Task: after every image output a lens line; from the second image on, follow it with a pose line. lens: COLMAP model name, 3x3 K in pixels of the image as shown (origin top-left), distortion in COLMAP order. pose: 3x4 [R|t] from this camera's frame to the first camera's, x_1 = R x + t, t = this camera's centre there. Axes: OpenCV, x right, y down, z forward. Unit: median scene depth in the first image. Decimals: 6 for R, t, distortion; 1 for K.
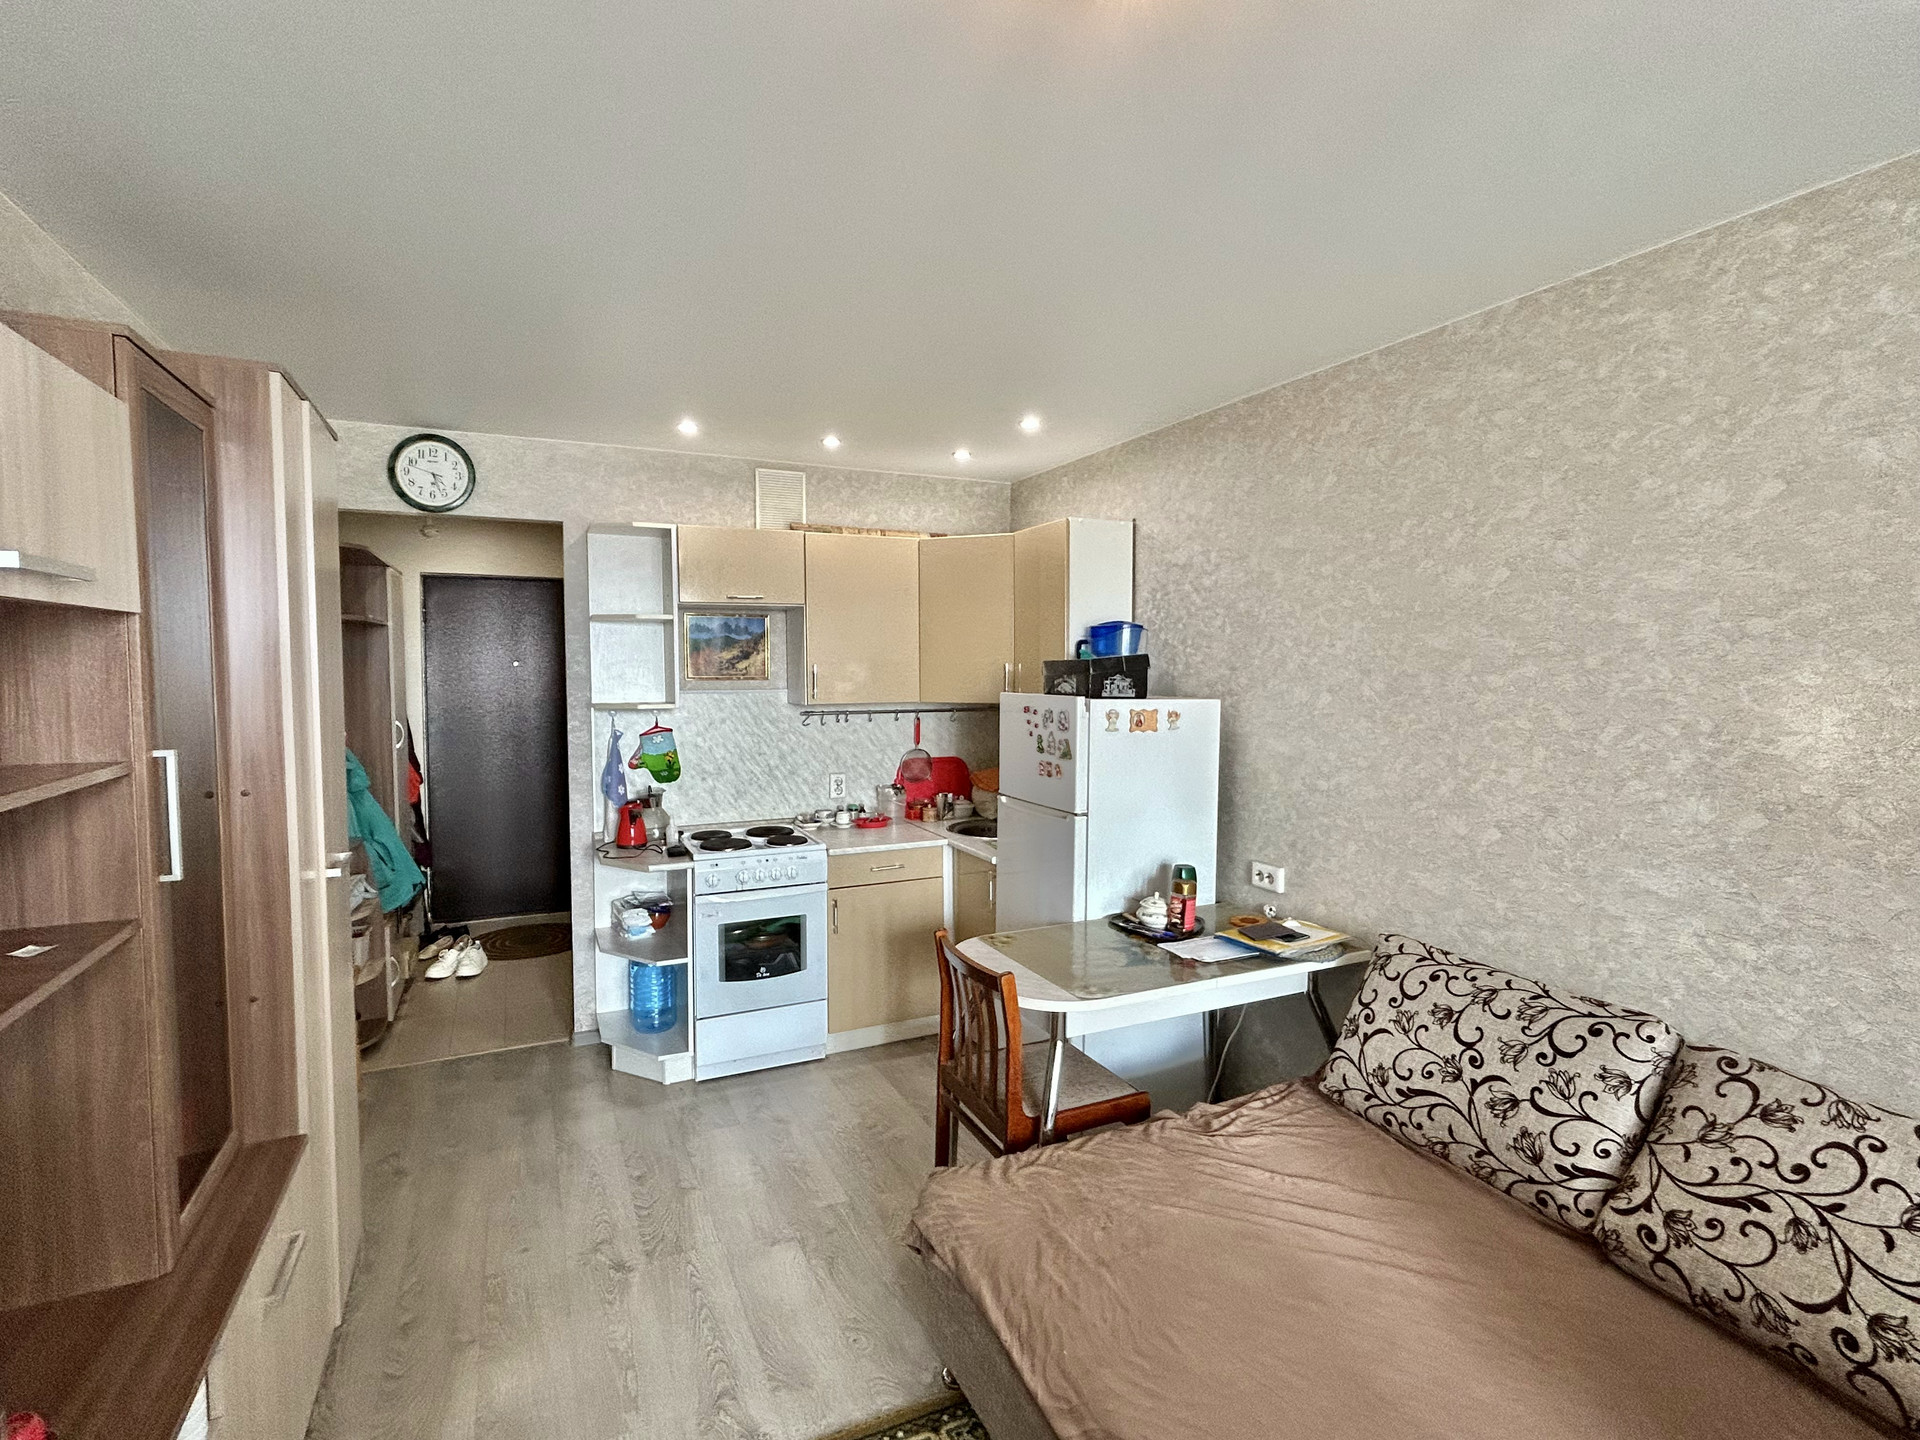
lens RADIAL K [[922.8, 0, 956.5], [0, 922.8, 717.1], [0, 0, 1]] dist [-0.000740, -0.000063]
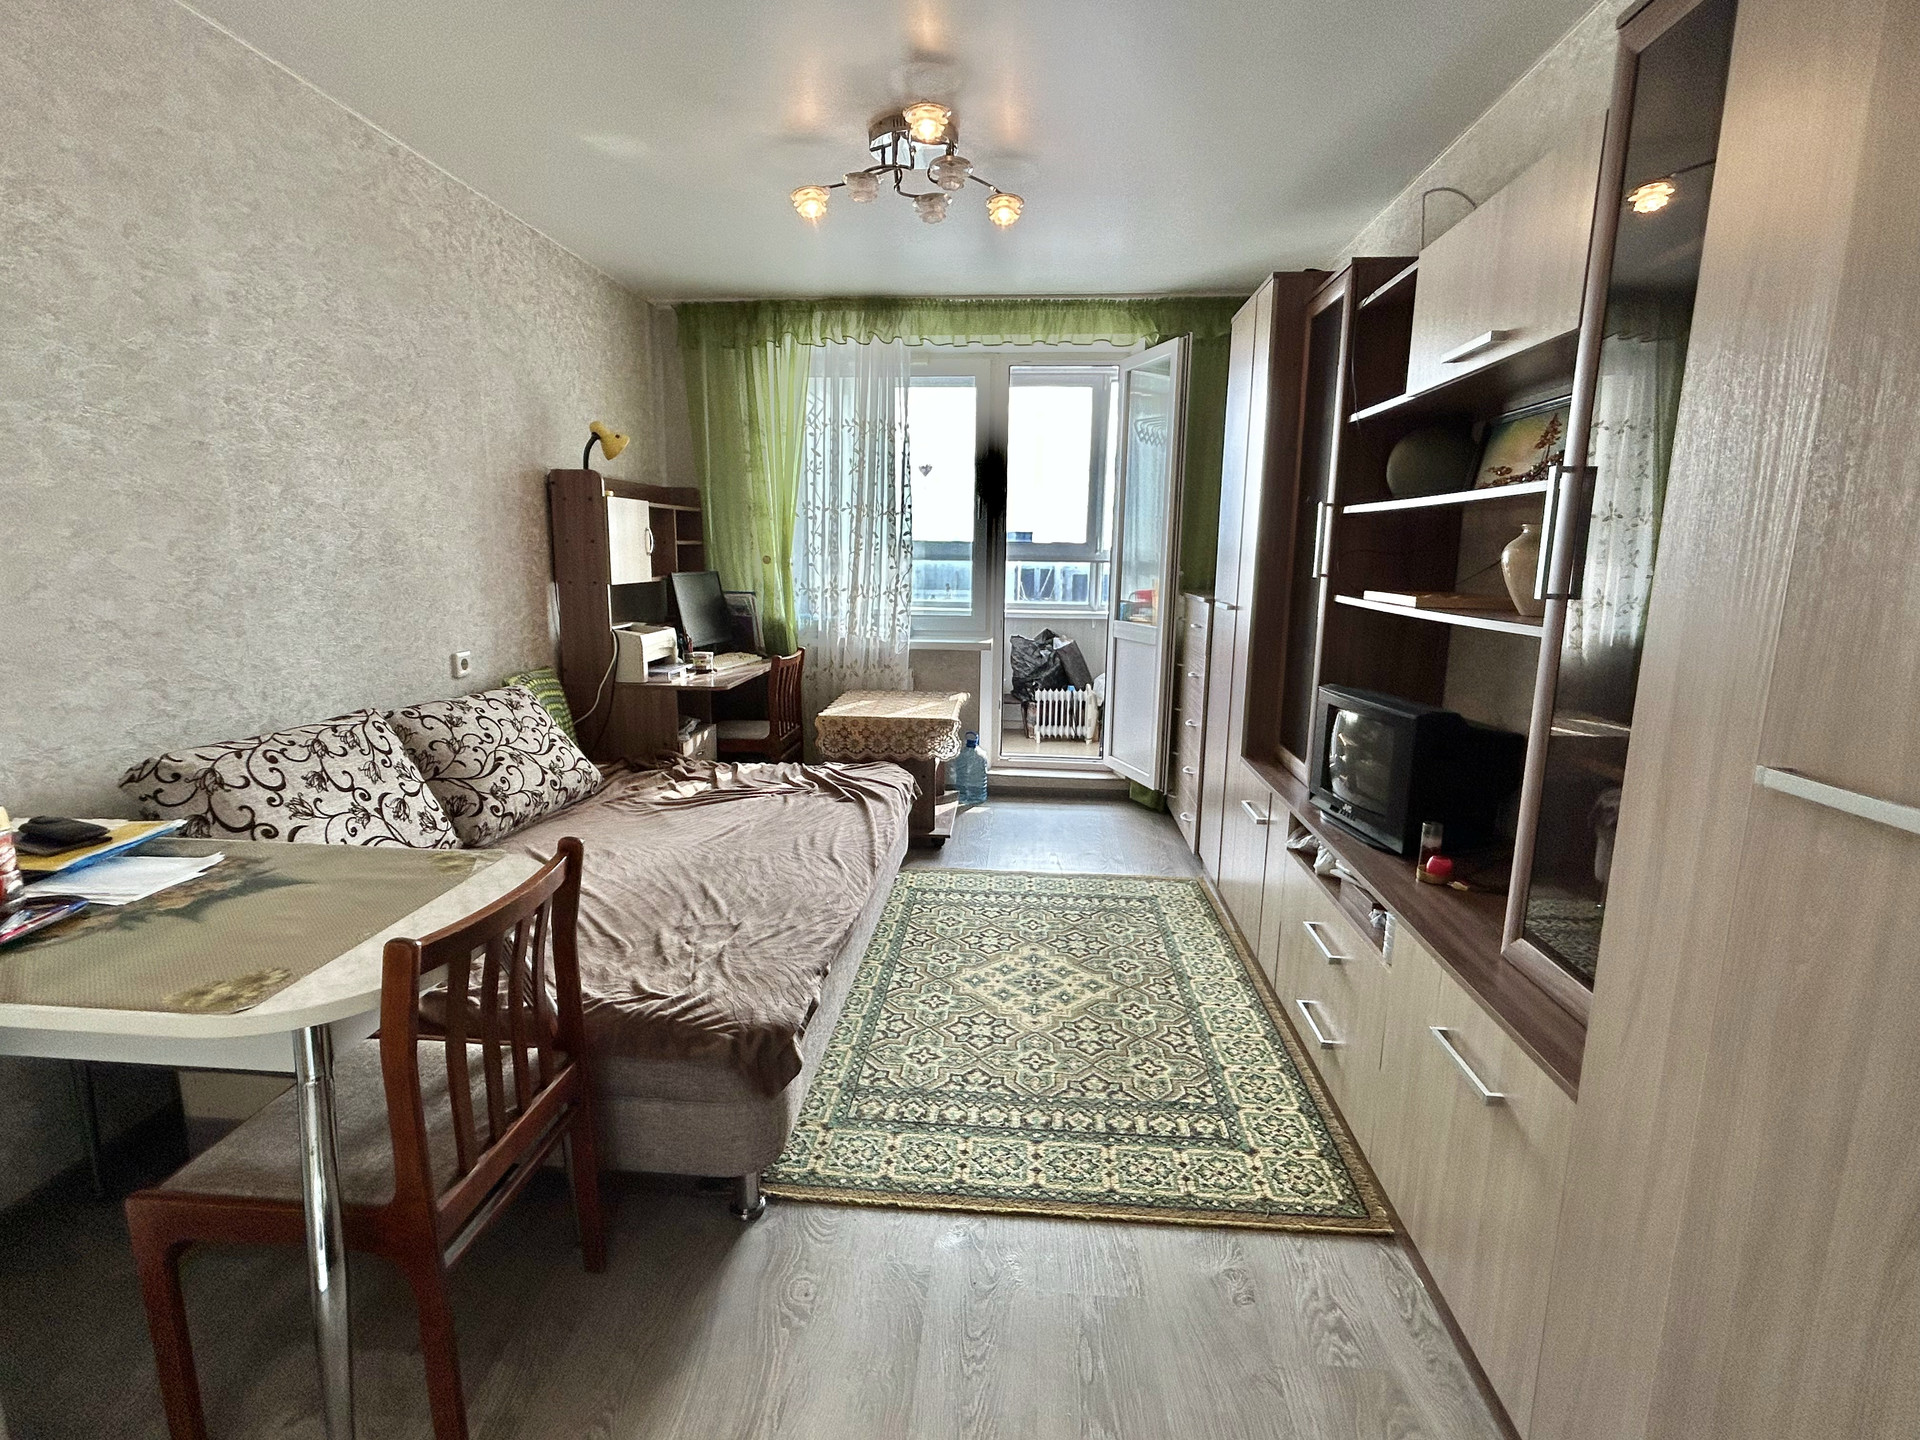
lens RADIAL K [[922.8, 0, 956.2], [0, 922.8, 715.2], [0, 0, 1]] dist [-0.000740, -0.000063]
pose [[-0.871116, -0.096659, 0.481471, -0.561544], [0.016938, 0.973940, 0.226171, 0.045897], [-0.490785, 0.205177, -0.846778, 1.561498]]
